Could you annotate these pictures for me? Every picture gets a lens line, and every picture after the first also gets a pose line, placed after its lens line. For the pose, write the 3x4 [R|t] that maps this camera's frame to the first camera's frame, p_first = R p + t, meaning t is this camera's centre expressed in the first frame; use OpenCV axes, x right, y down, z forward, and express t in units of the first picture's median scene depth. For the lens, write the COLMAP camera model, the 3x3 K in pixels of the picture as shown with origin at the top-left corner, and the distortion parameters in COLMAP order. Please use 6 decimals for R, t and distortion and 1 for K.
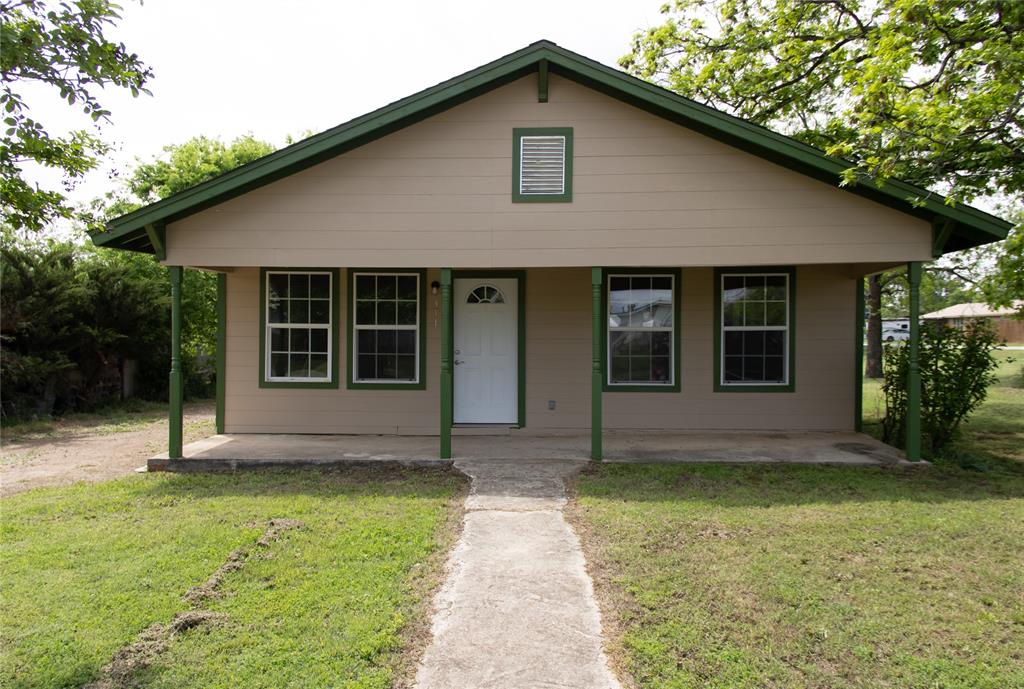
lens RADIAL K [[831.5, 0, 511.9], [0, 831.5, 343.7], [0, 0, 1]] dist [0.017813, 0.001995]
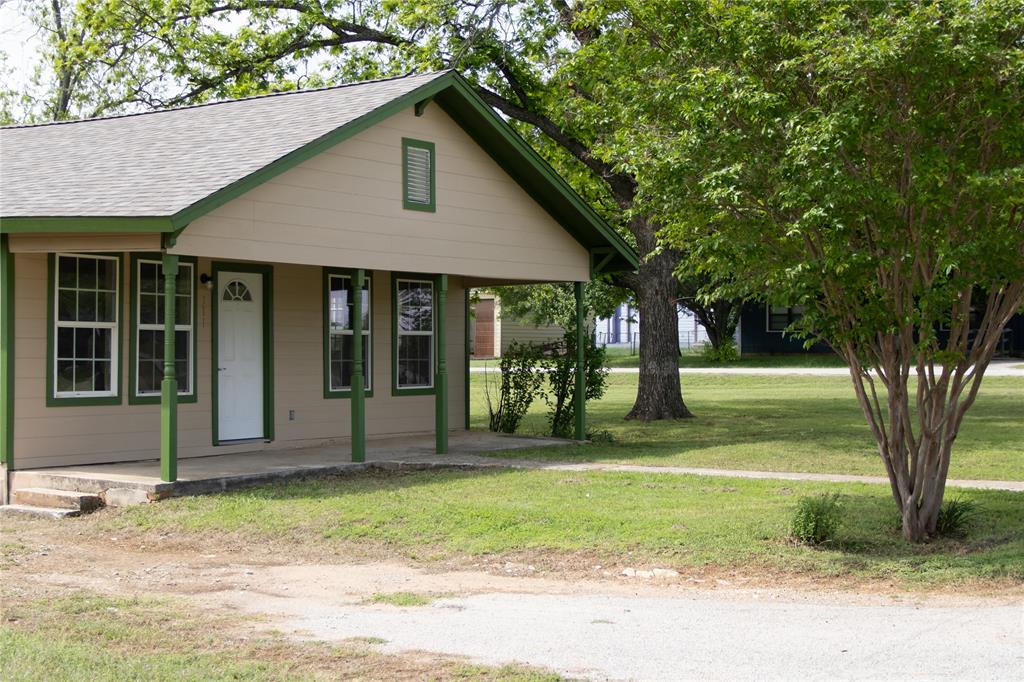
lens RADIAL K [[1974.4, 0, 512.2], [0, 1974.4, 341.1], [0, 0, 1]] dist [-0.033856, 0.000000]
pose [[0.427944, 0.003445, 0.903799, -1.762865], [0.008143, 0.999937, -0.007667, 0.011440], [-0.903769, 0.010641, 0.427889, -0.136887]]
